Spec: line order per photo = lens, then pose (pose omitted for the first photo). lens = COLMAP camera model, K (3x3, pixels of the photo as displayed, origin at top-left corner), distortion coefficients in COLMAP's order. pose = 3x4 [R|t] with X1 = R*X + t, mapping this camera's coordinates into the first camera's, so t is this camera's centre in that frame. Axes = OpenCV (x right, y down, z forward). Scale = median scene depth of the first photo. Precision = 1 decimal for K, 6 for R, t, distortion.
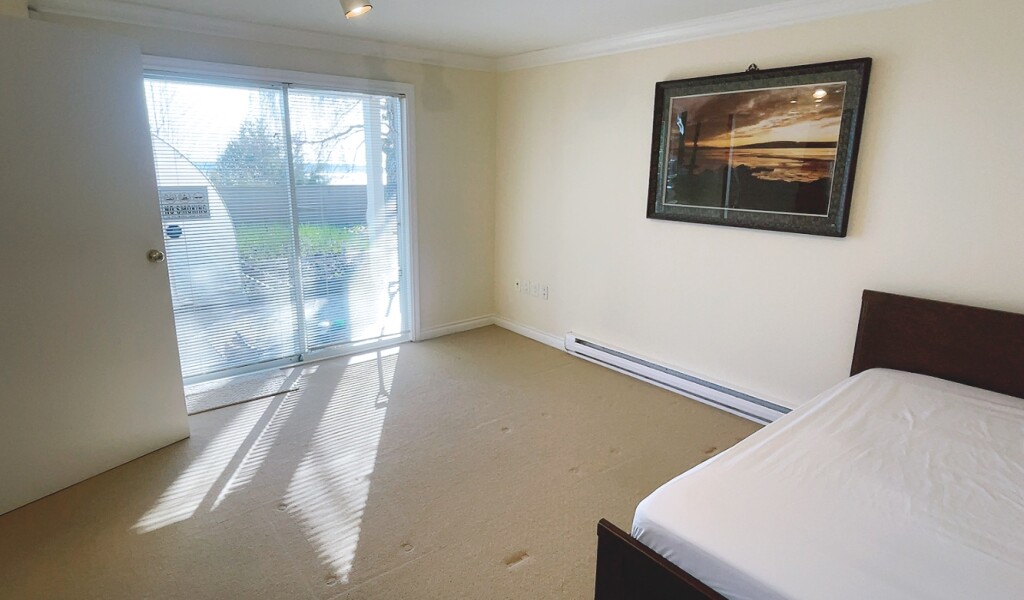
lens RADIAL K [[563.4, 0, 510.3], [0, 563.4, 302.4], [0, 0, 1]] dist [-0.010605, 0.001659]
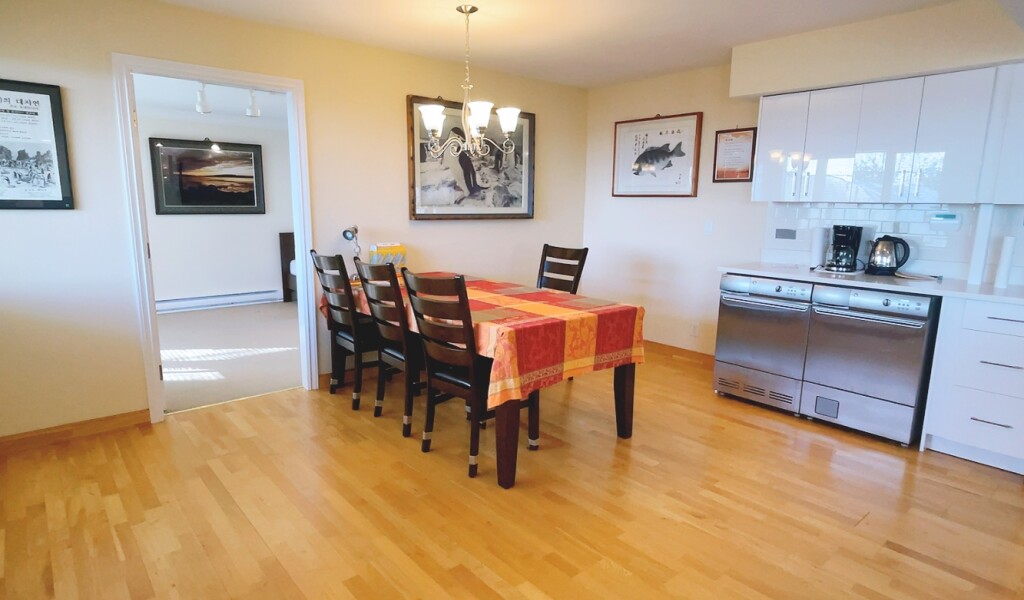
lens RADIAL K [[563.4, 0, 515.2], [0, 563.4, 305.1], [0, 0, 1]] dist [-0.010605, 0.001659]
pose [[-0.041474, -0.200012, 0.978915, -1.852660], [0.226066, 0.952471, 0.204187, 0.011962], [-0.973229, 0.229768, 0.005713, -0.011340]]
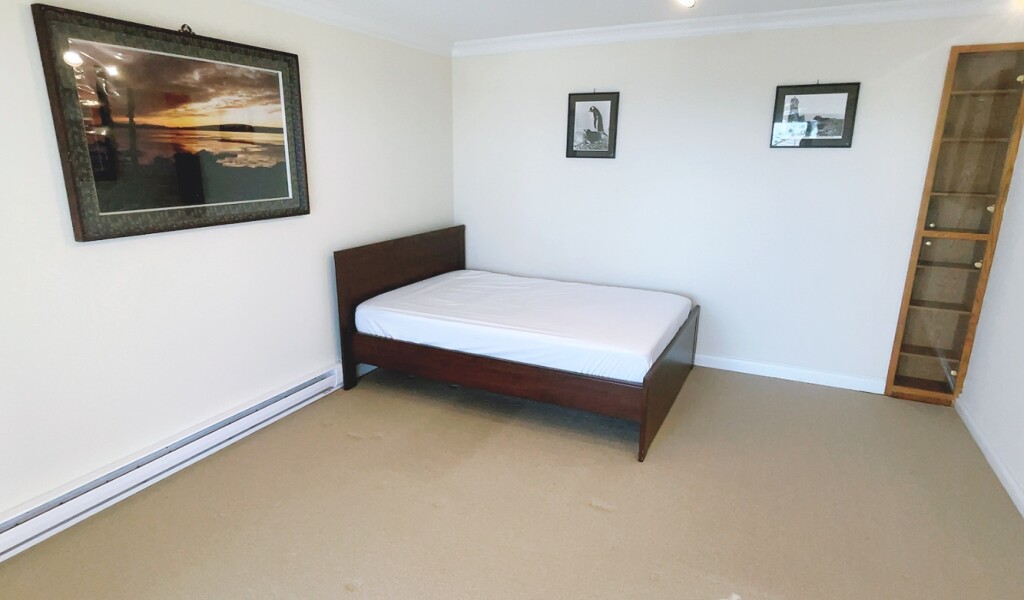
lens RADIAL K [[563.4, 0, 506.5], [0, 563.4, 298.5], [0, 0, 1]] dist [-0.010605, 0.001659]
pose [[-0.404666, -0.240069, 0.882390, -0.564037], [0.214126, 0.913225, 0.346656, -0.247270], [-0.889042, 0.329223, -0.318146, 0.981363]]
